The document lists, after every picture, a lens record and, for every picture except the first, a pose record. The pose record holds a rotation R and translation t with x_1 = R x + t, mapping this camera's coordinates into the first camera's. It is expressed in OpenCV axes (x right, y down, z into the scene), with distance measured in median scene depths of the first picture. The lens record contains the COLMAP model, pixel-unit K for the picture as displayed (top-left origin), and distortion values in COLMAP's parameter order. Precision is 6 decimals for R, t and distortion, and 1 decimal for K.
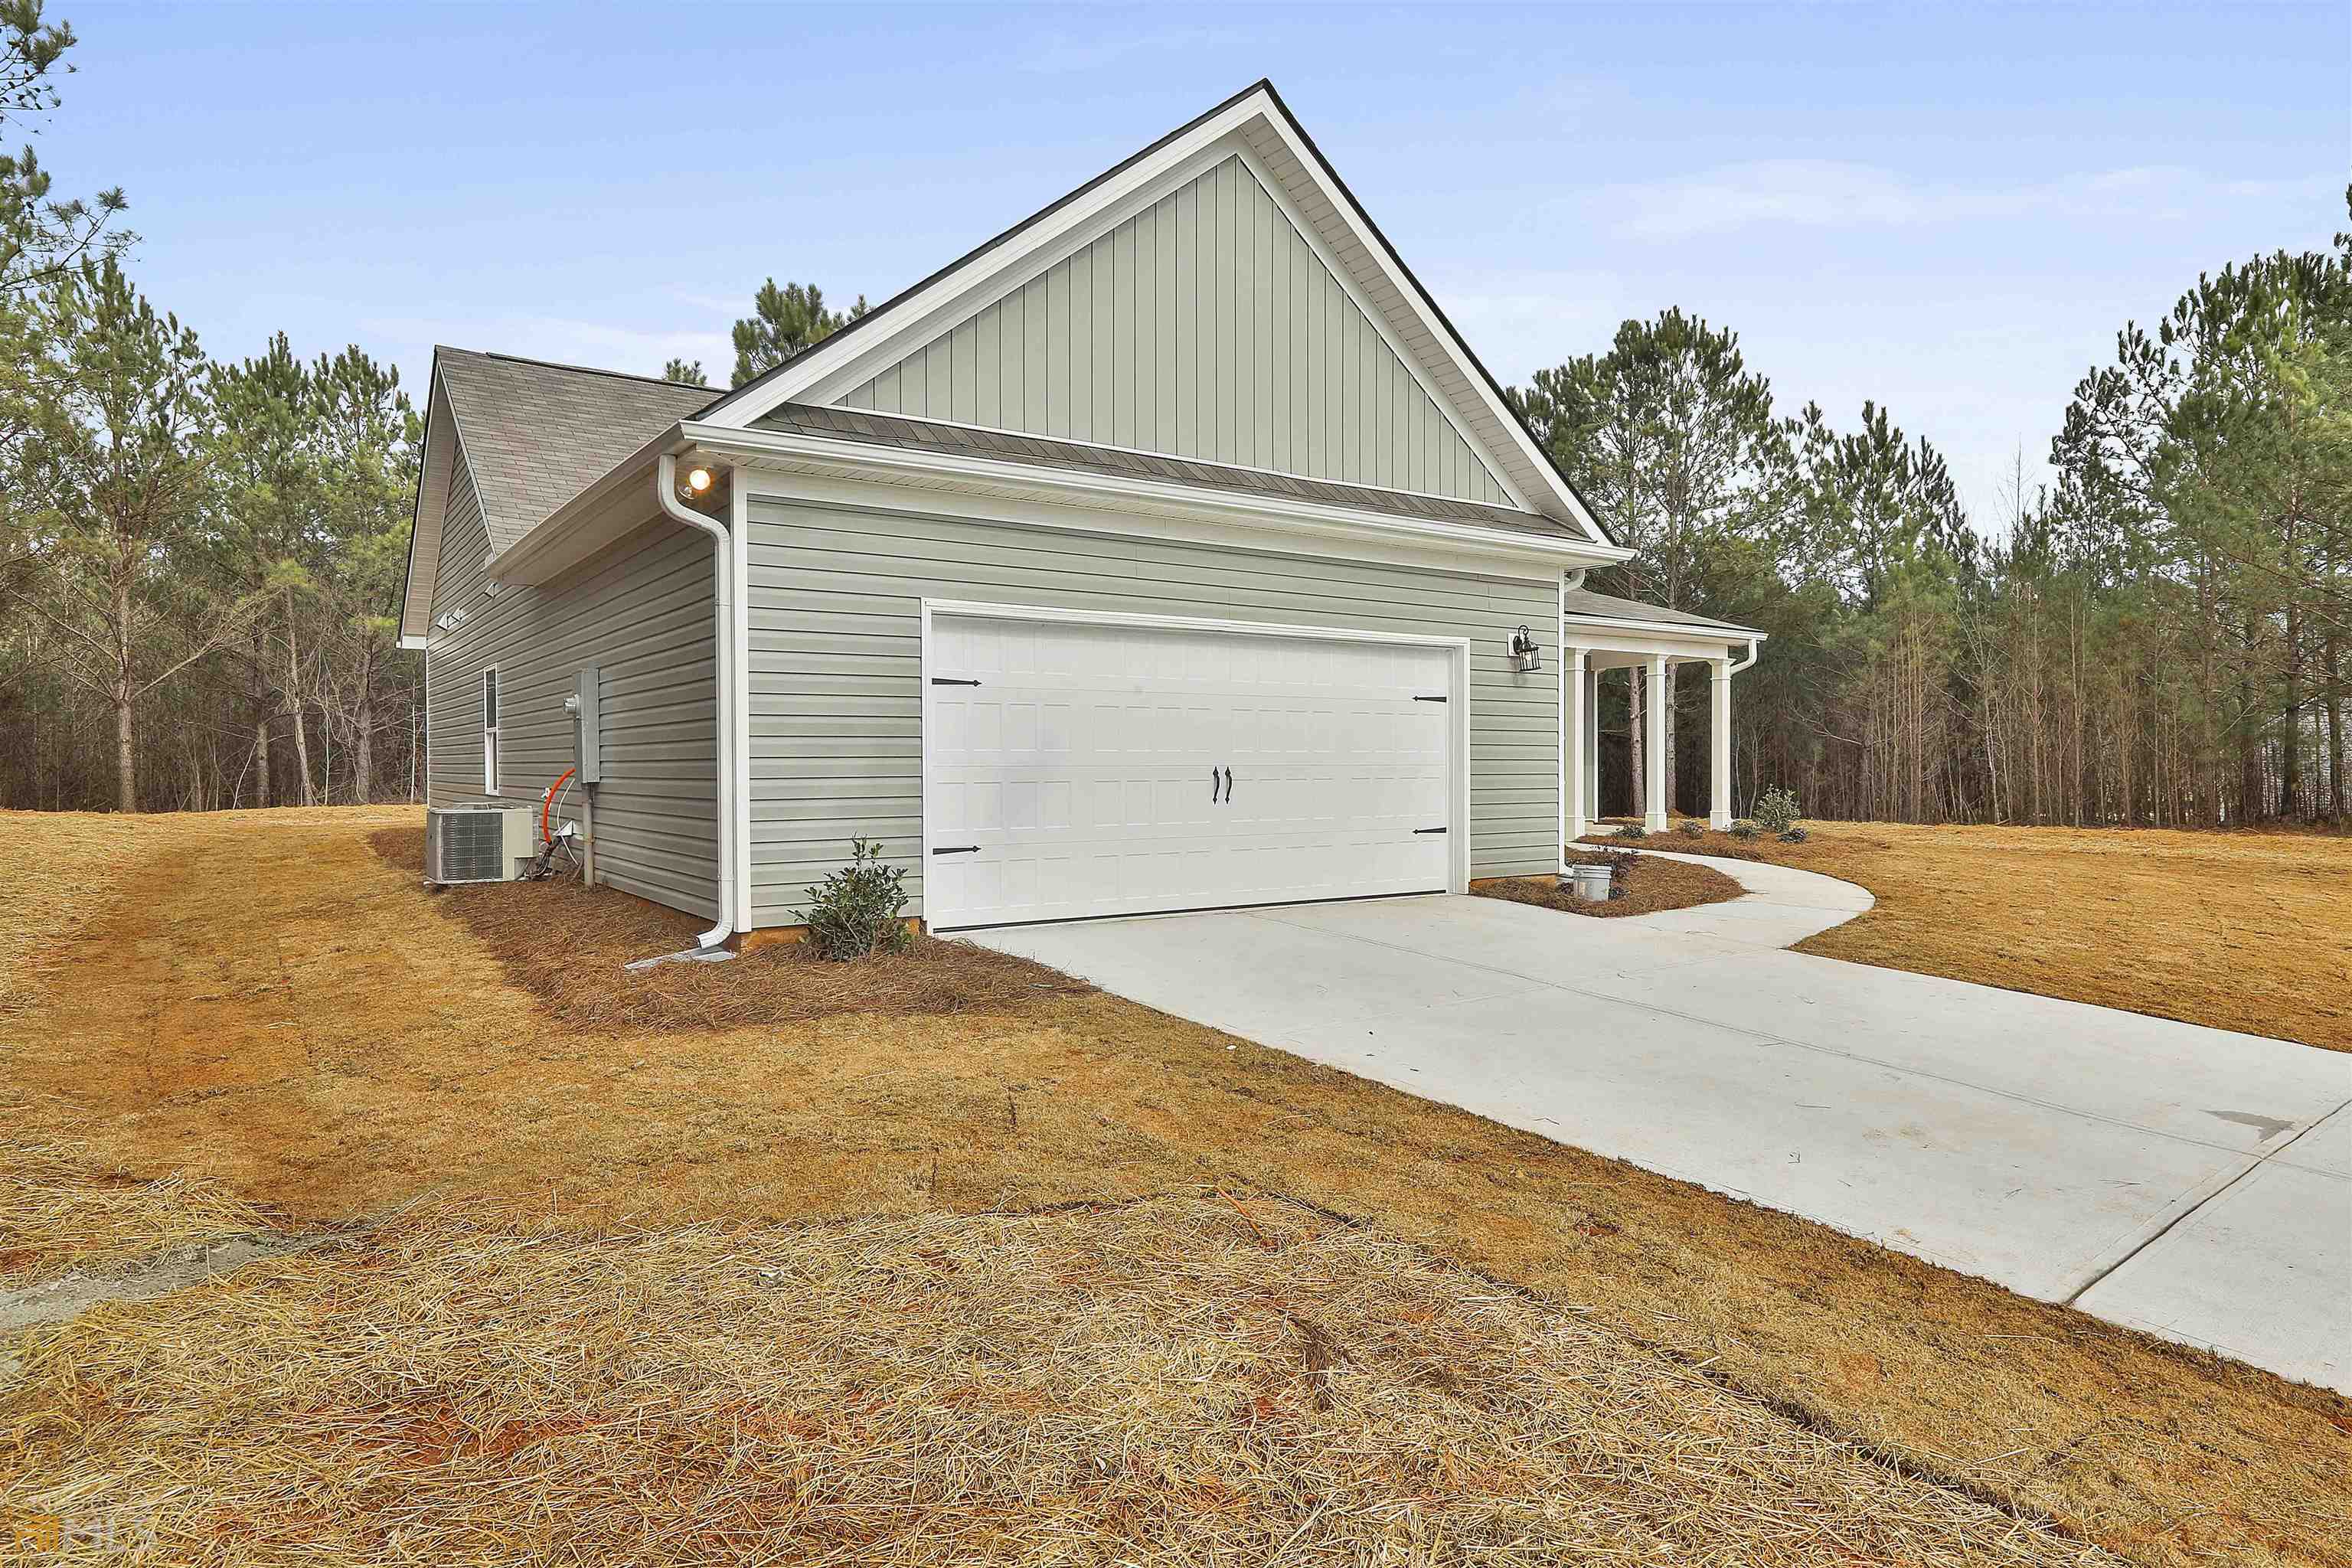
lens RADIAL K [[1373.7, 0, 1178.9], [0, 1373.7, 788.7], [0, 0, 1]] dist [-0.018130, -0.000716]
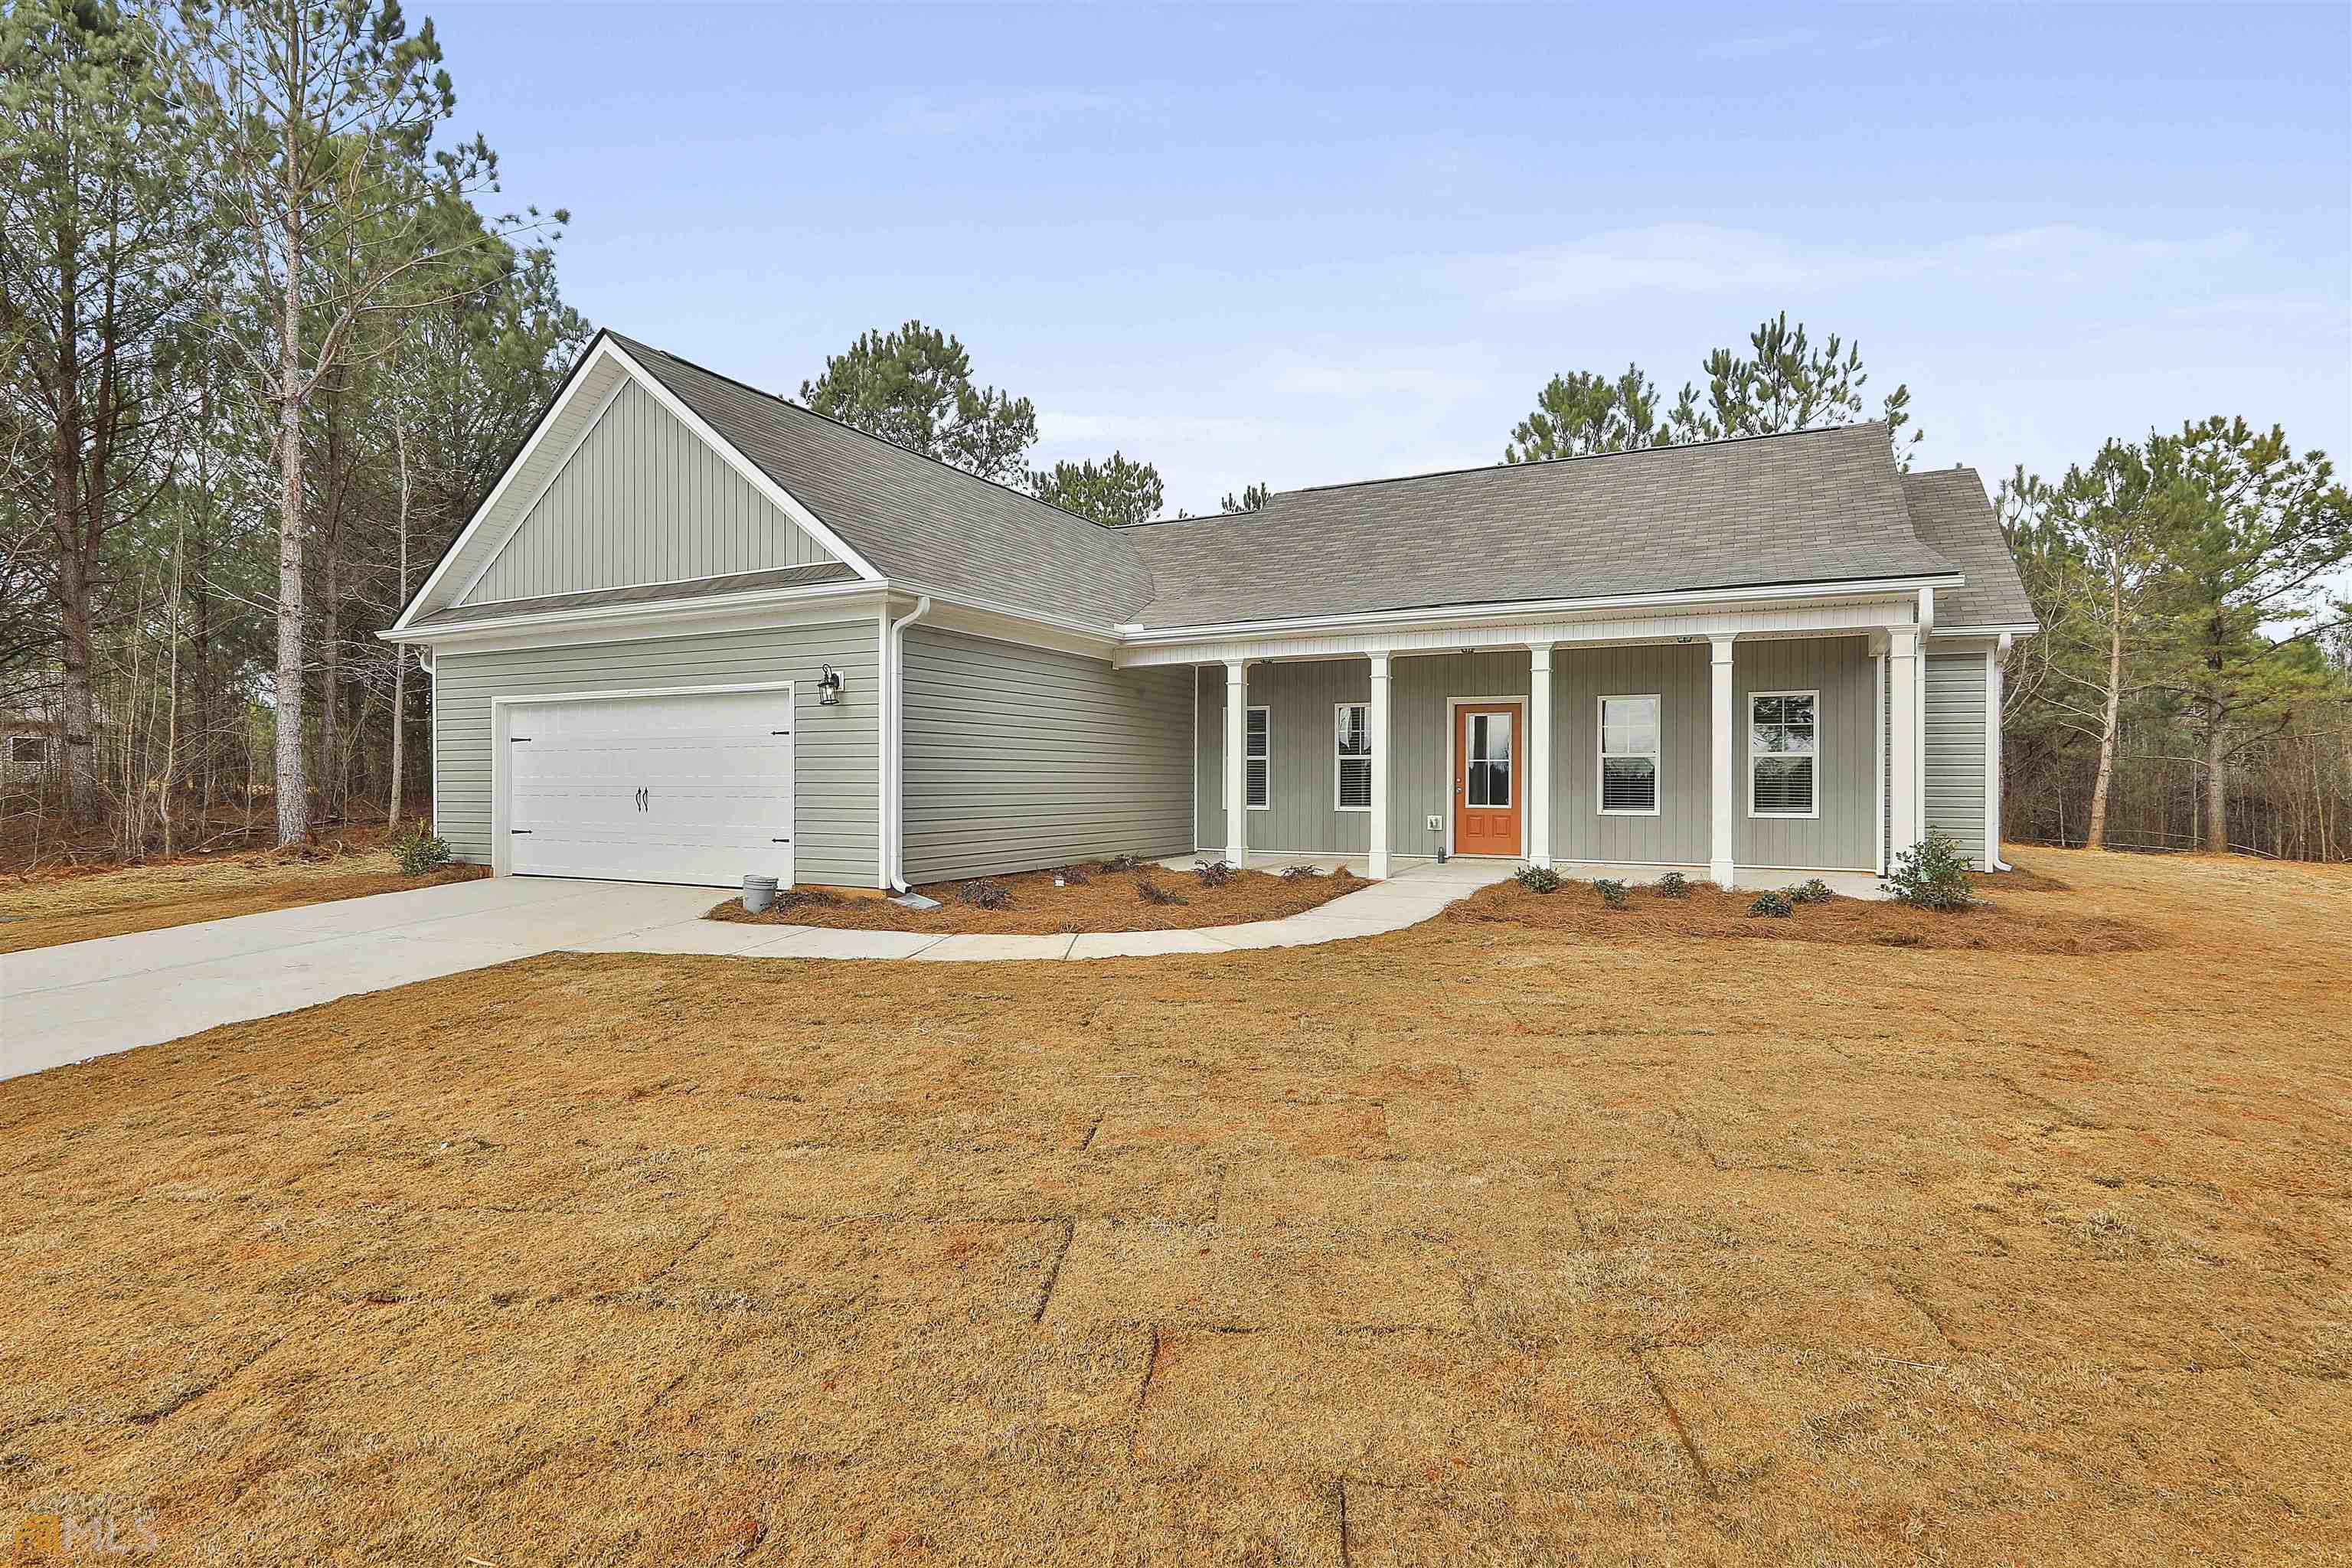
lens RADIAL K [[1124.7, 0, 1183.8], [0, 1124.7, 783.7], [0, 0, 1]] dist [-0.011834, 0.000526]
pose [[0.472535, 0.005079, -0.881297, 1.258704], [-0.024642, 0.999669, -0.007451, -0.022663], [0.880967, 0.025238, 0.472504, 0.862860]]
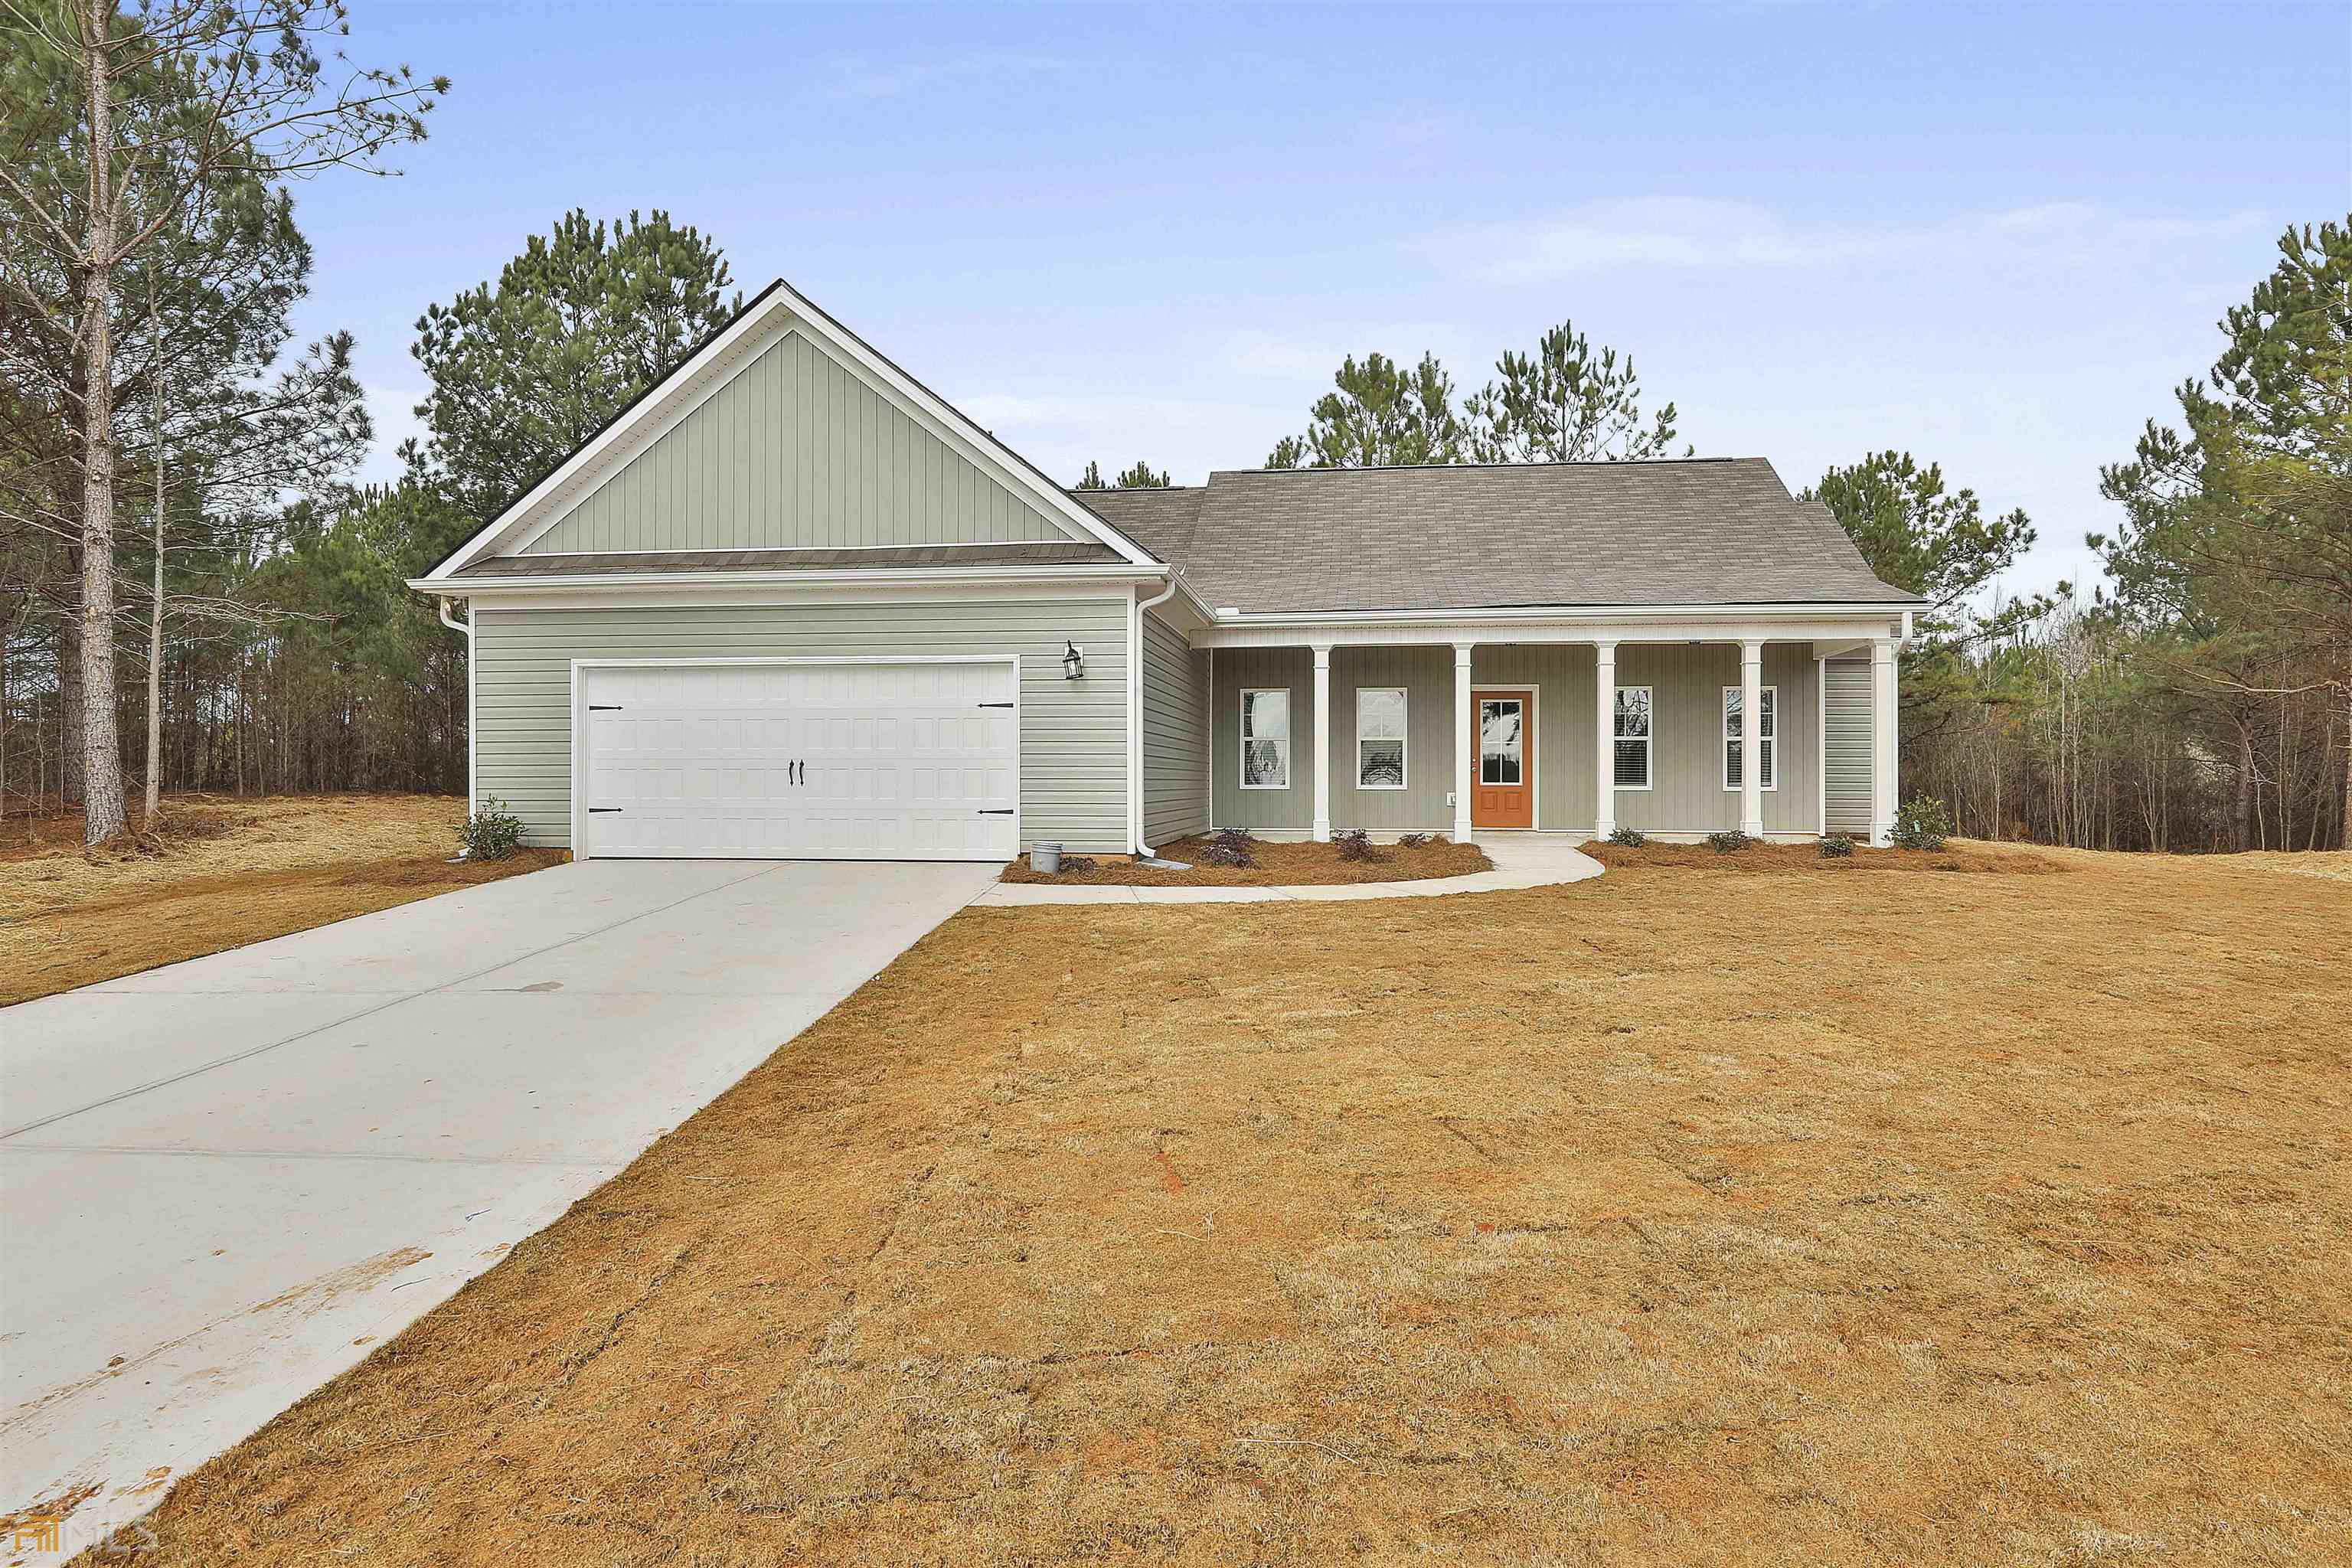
lens RADIAL K [[1373.7, 0, 1172.4], [0, 1373.7, 774.7], [0, 0, 1]] dist [-0.018130, -0.000716]
pose [[0.732020, -0.000733, -0.681283, 1.165785], [-0.019863, 0.999551, -0.022418, 0.021396], [0.680994, 0.029943, 0.731677, 0.213430]]
